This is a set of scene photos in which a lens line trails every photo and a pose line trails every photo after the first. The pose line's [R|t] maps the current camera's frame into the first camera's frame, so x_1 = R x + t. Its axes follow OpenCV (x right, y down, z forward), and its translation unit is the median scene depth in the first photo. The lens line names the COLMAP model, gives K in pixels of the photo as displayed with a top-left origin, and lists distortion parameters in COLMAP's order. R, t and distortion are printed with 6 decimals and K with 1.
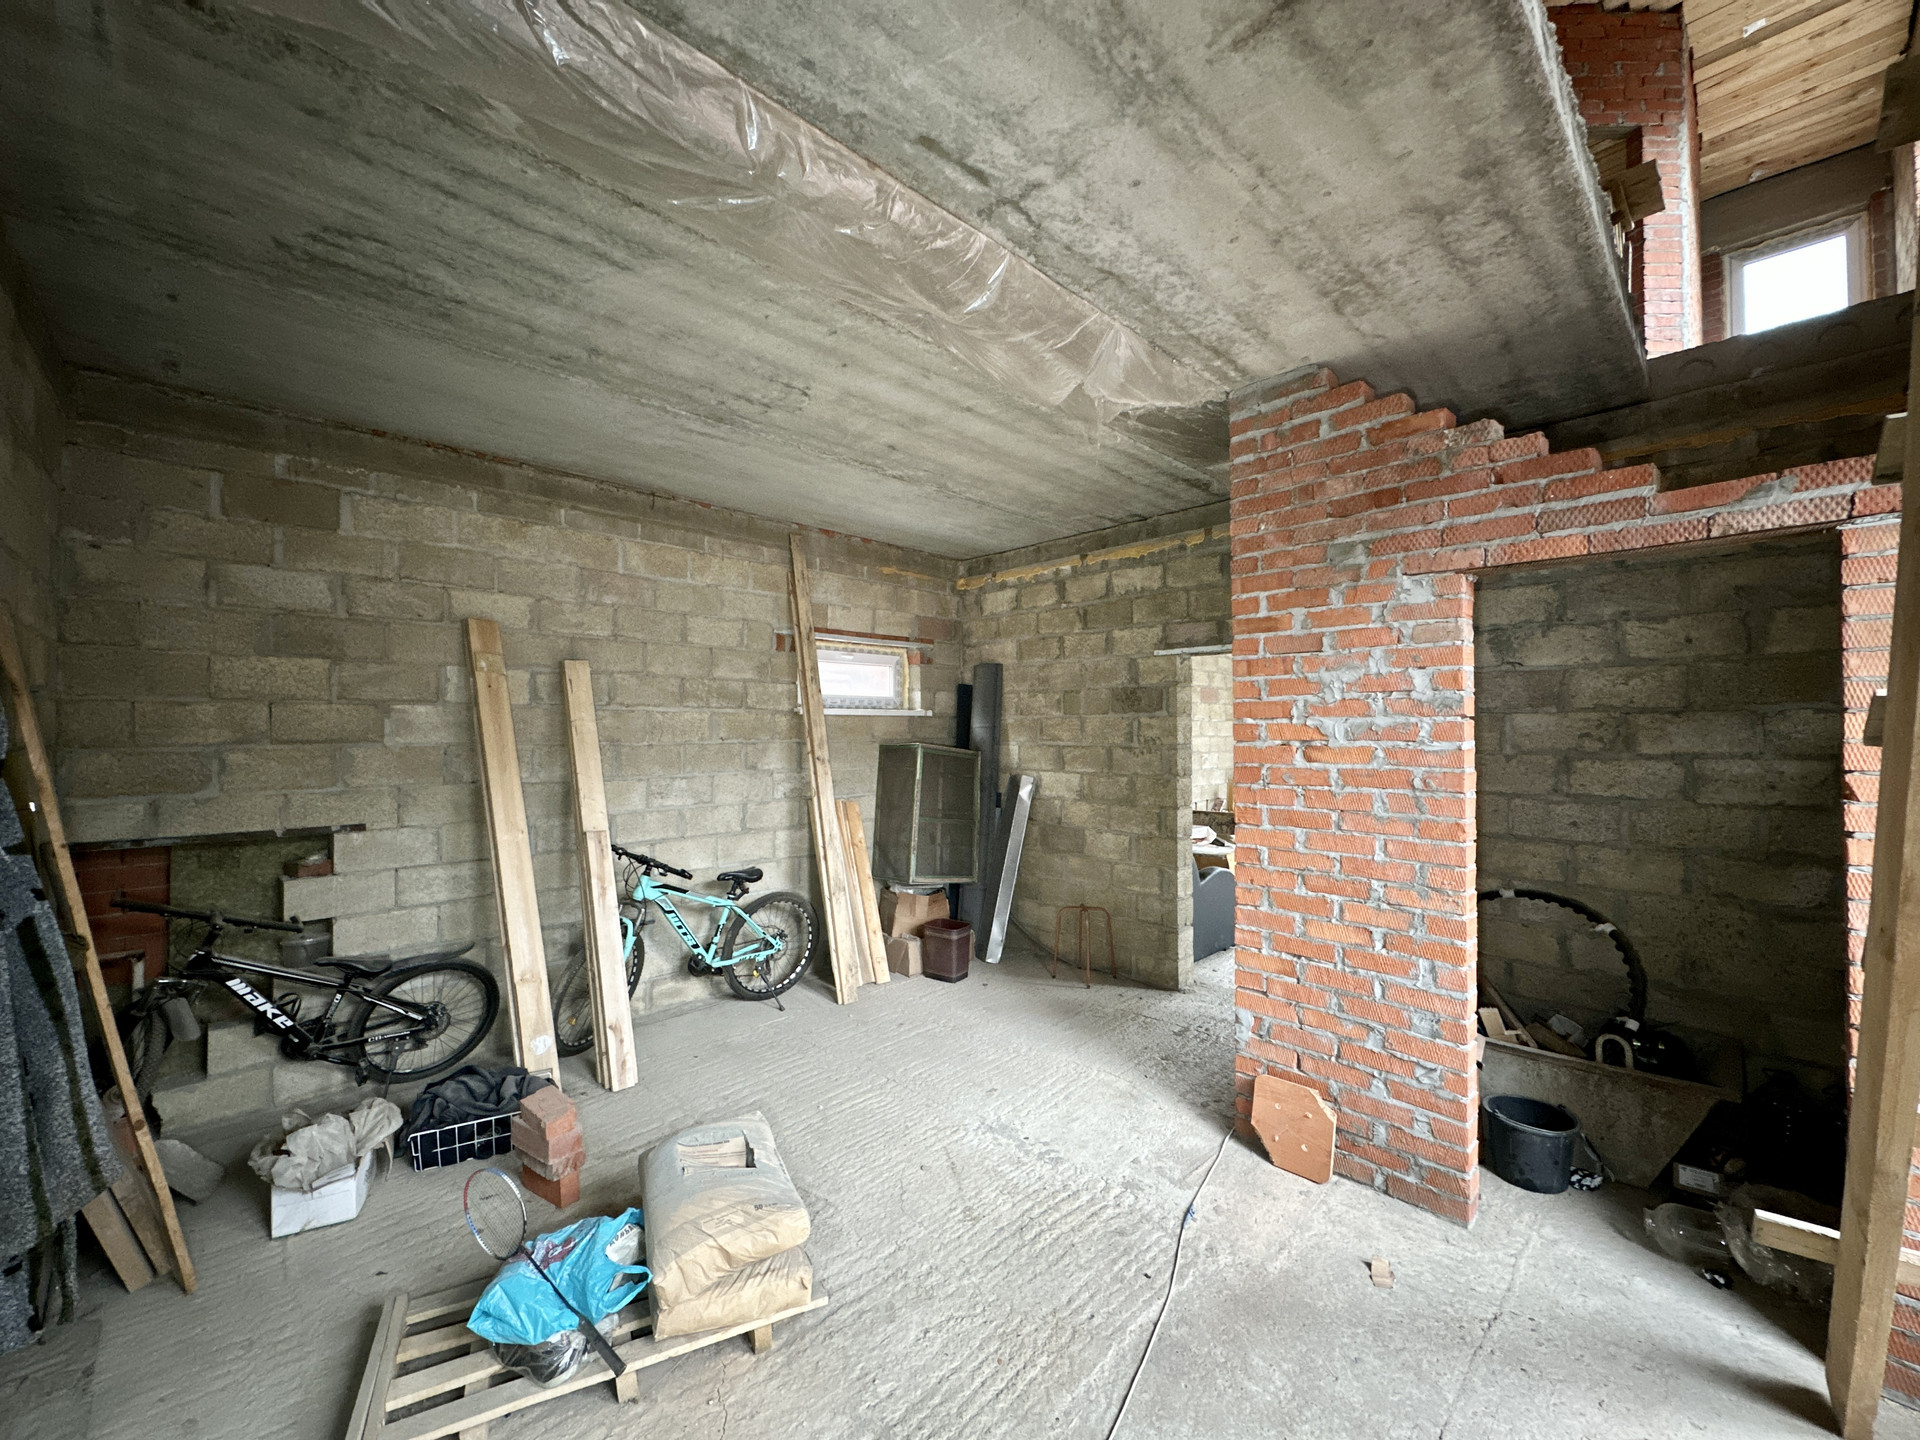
lens RADIAL K [[763.2, 0, 959.2], [0, 763.2, 725.5], [0, 0, 1]] dist [-0.002007, -0.000252]
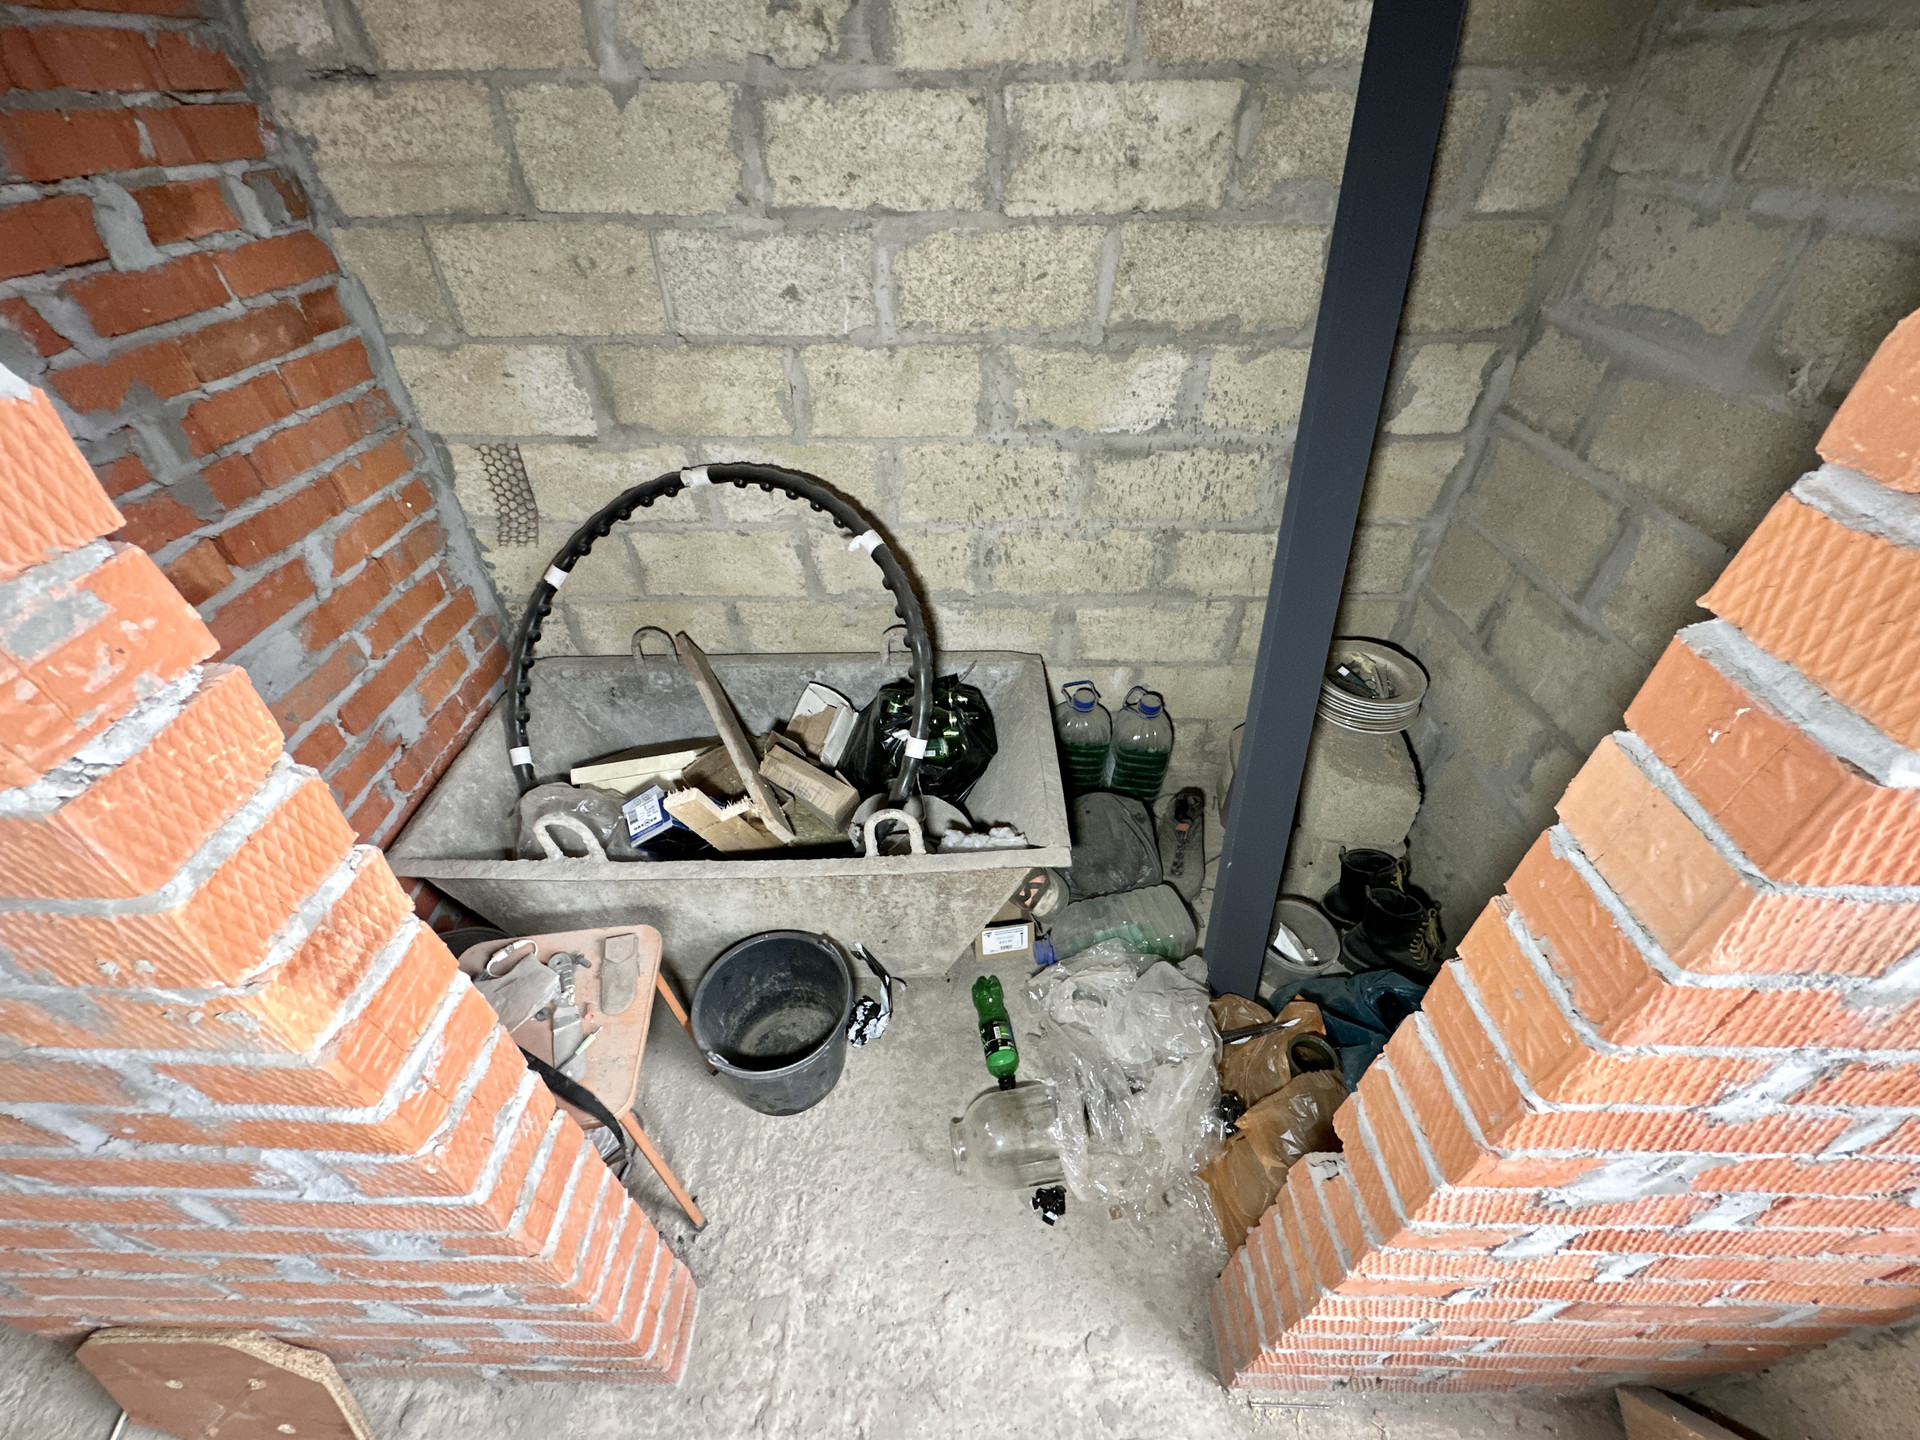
lens RADIAL K [[763.2, 0, 952.2], [0, 763.2, 721.4], [0, 0, 1]] dist [-0.002007, -0.000252]
pose [[0.700323, -0.455299, 0.549773, 0.540534], [-0.002396, 0.768675, 0.639635, 0.042645], [-0.713822, -0.449269, 0.537230, 0.616774]]
